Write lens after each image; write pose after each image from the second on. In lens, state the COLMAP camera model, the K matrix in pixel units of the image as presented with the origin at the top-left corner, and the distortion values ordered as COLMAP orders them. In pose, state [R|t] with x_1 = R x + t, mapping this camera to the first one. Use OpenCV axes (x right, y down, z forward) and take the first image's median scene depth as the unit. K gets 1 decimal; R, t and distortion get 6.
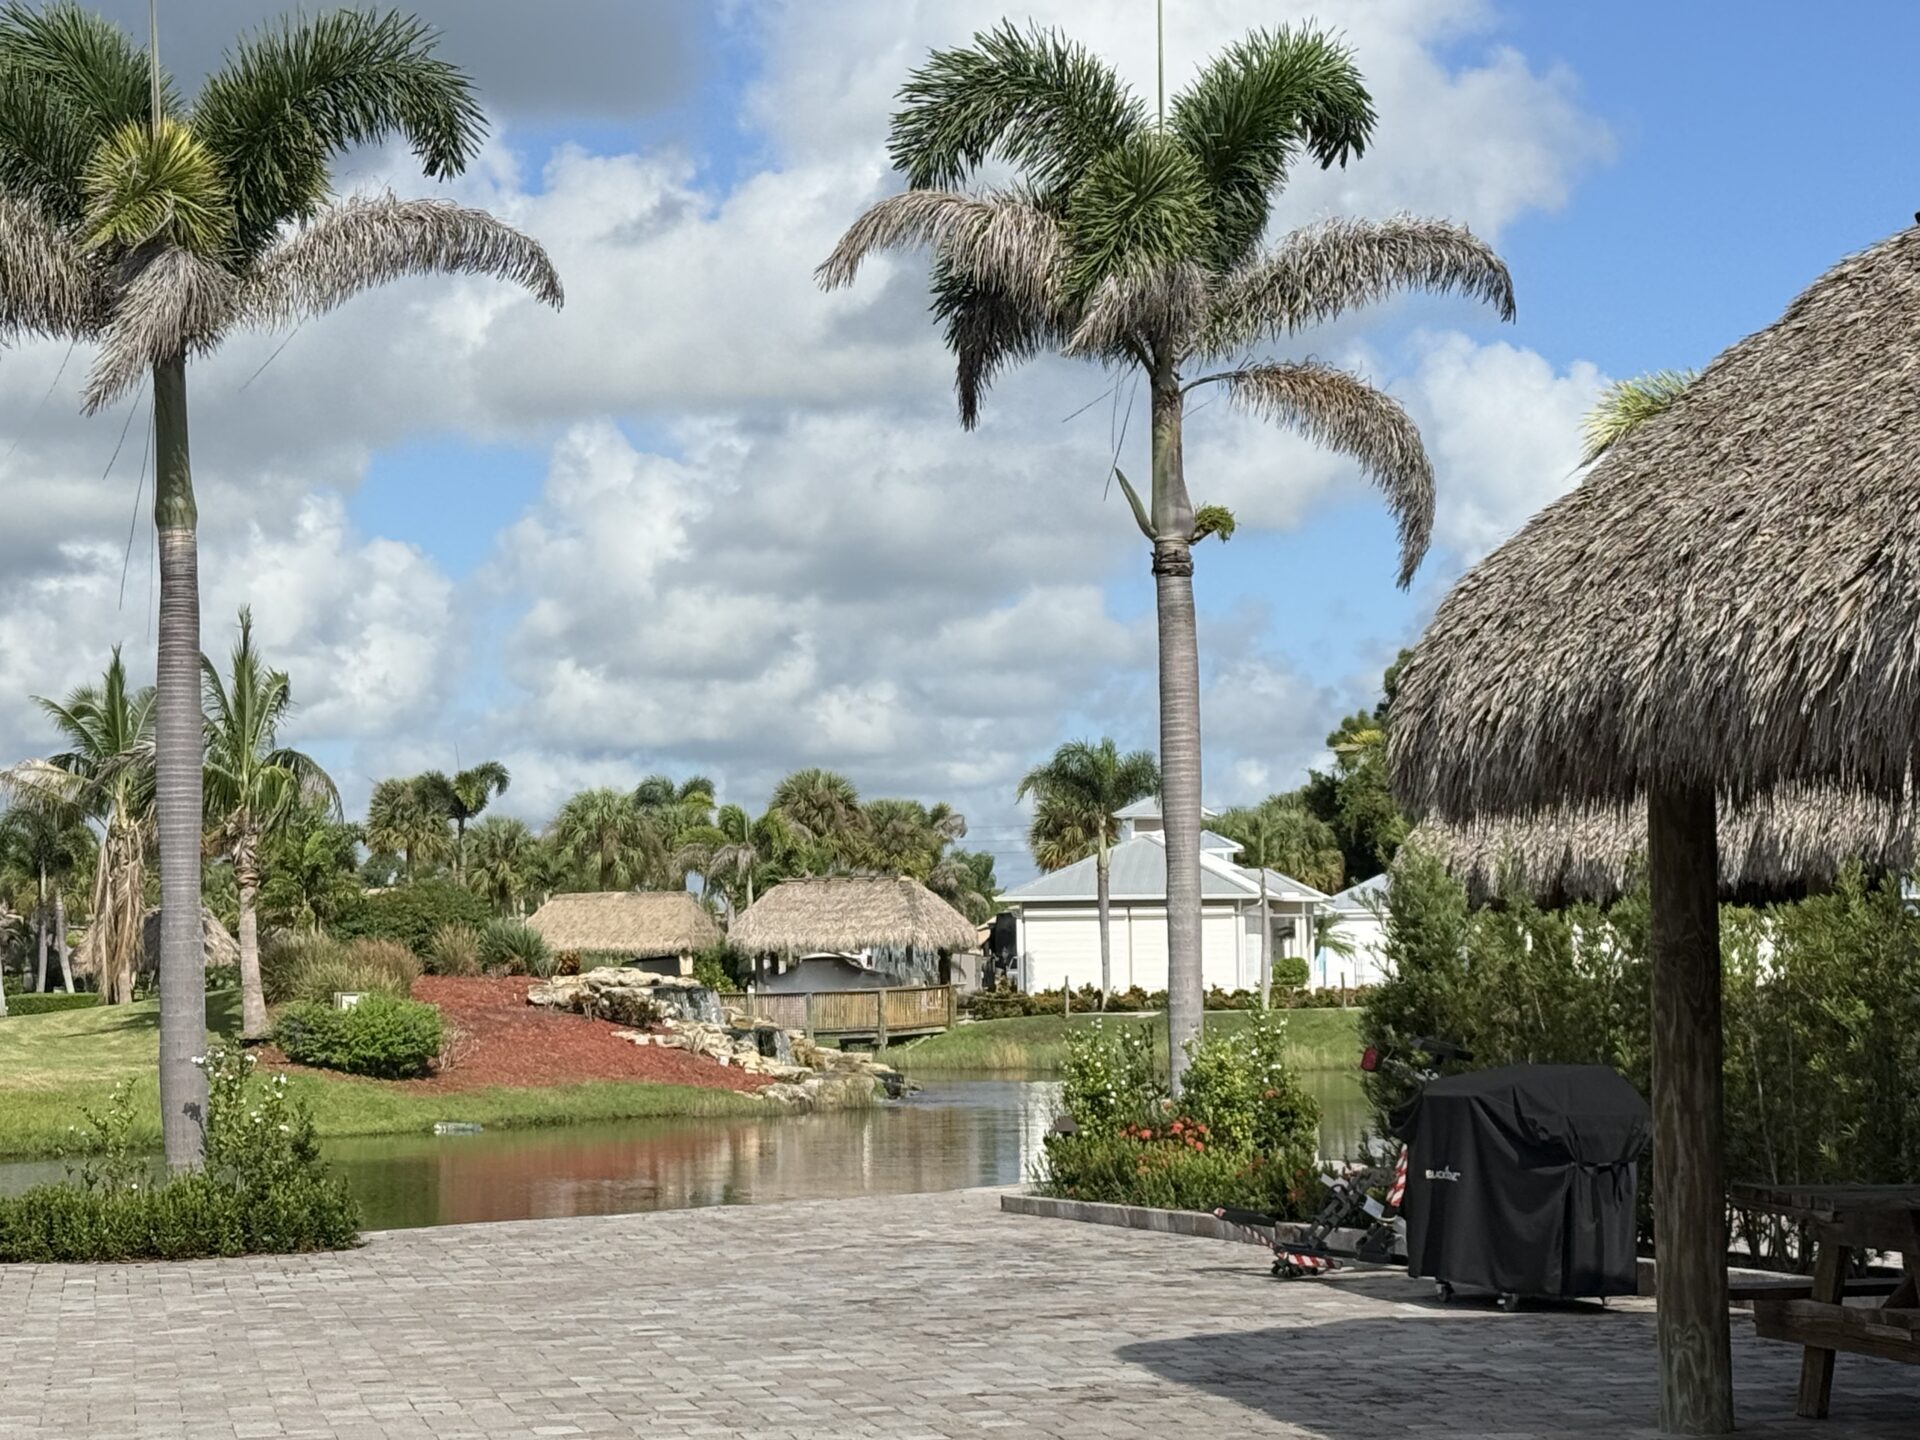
lens RADIAL K [[4272.3, 0, 966.2], [0, 4272.3, 740.6], [0, 0, 1]] dist [0.160760, 0.000000]
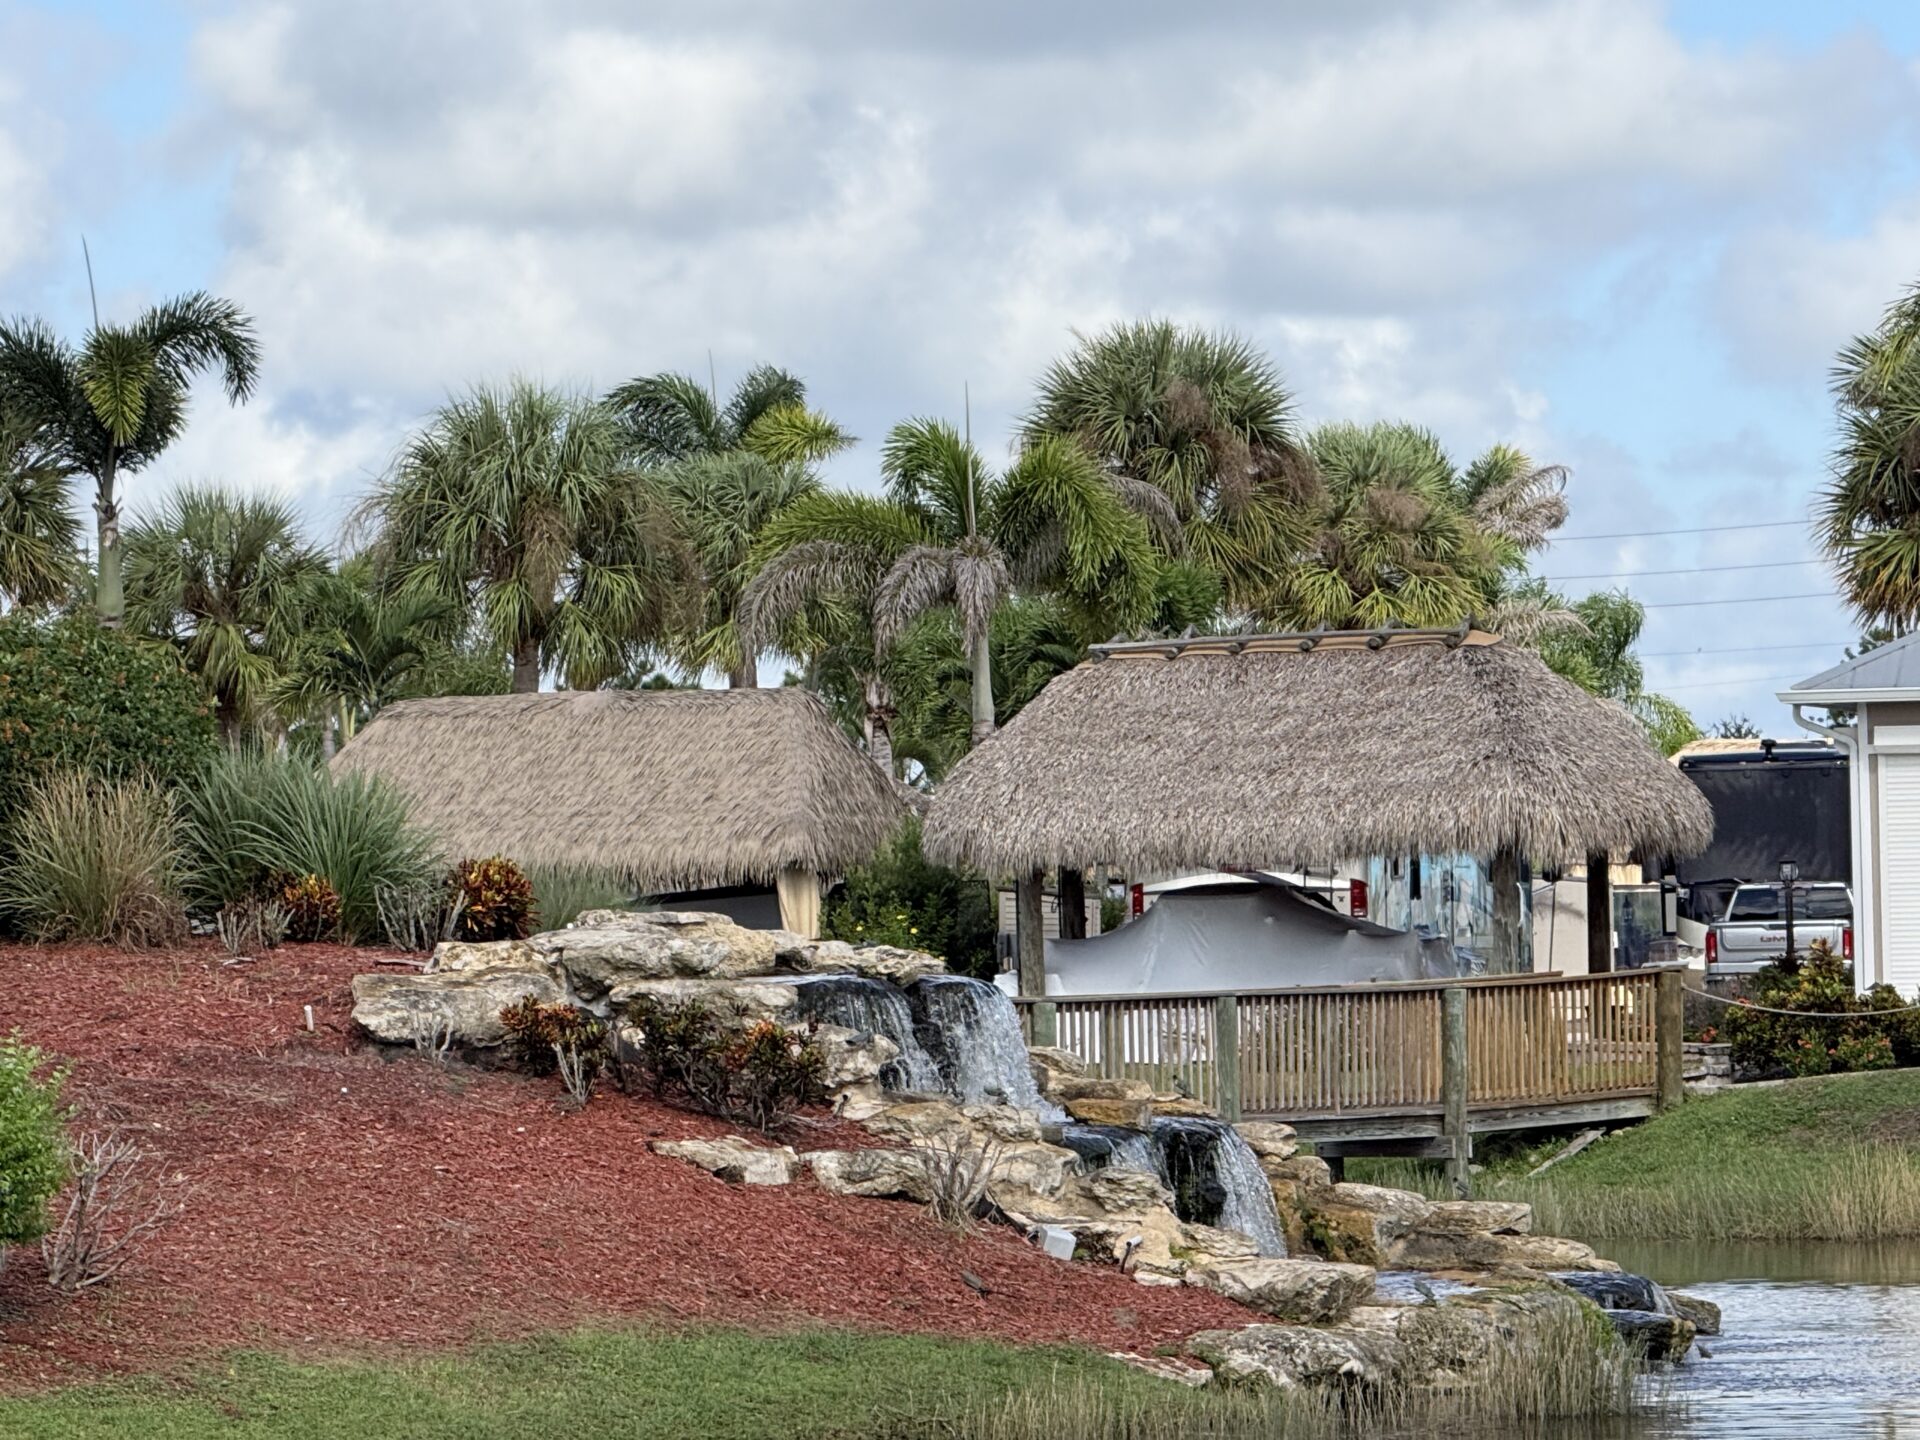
lens RADIAL K [[10724.4, 0, 958.3], [0, 10724.4, 720.5], [0, 0, 1]] dist [0.068237, 0.000000]
pose [[0.999255, -0.008695, -0.037594, -0.026530], [0.009943, 0.999401, 0.033146, 0.012875], [0.037283, -0.033495, 0.998743, 0.219944]]
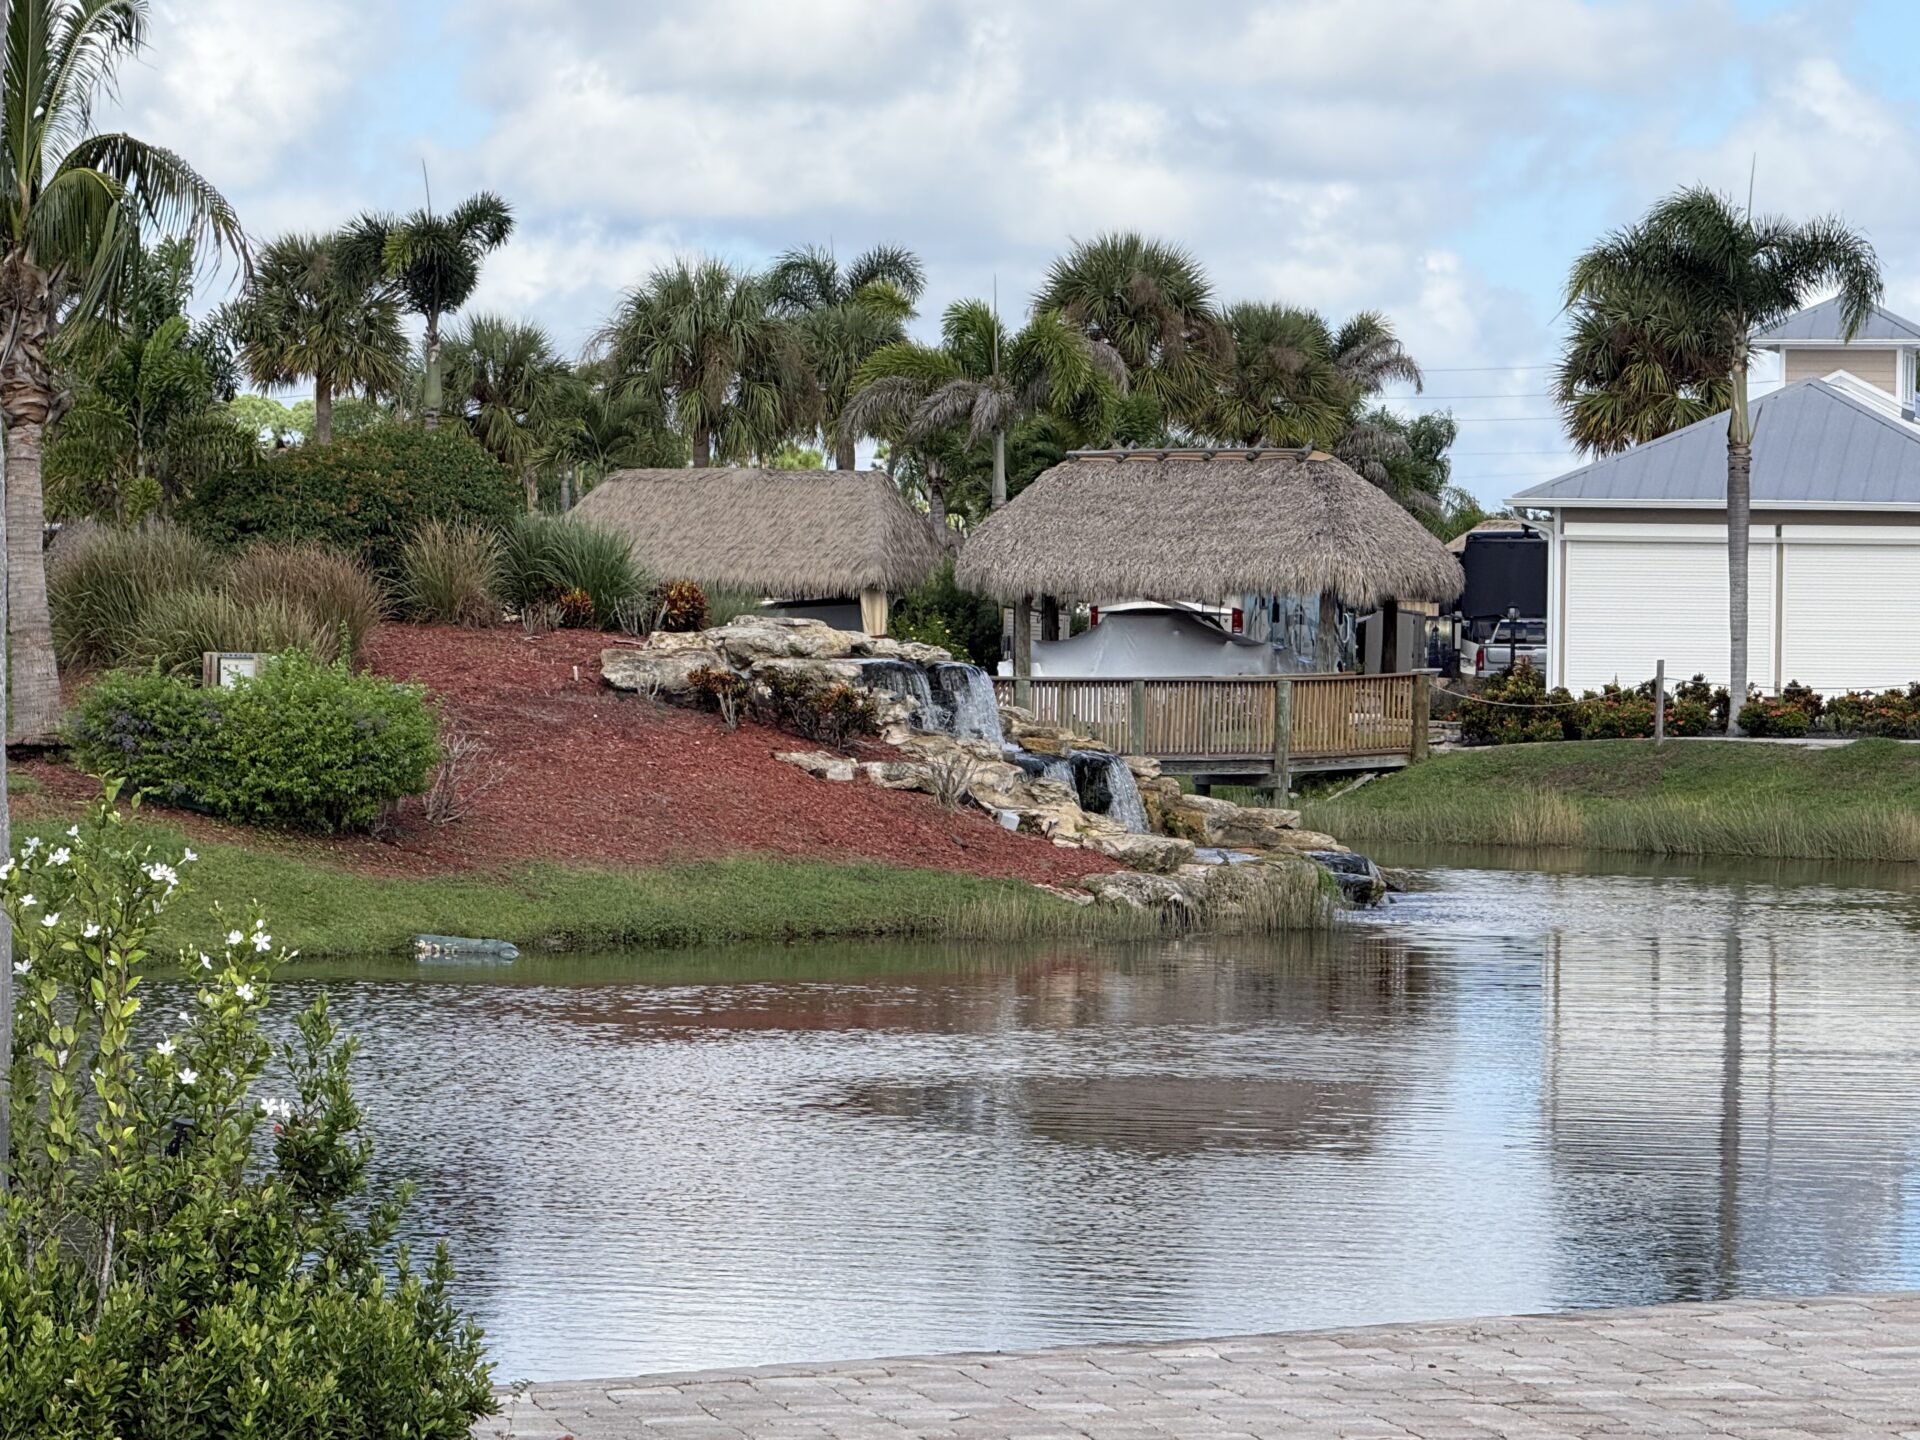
lens RADIAL K [[7859.4, 0, 957.5], [0, 7859.4, 717.1], [0, 0, 1]] dist [0.261568, 0.000000]
pose [[0.998670, 0.027749, -0.043464, -0.017895], [-0.024924, 0.997623, 0.064242, 0.005398], [0.045143, -0.063073, 0.996987, 0.093075]]
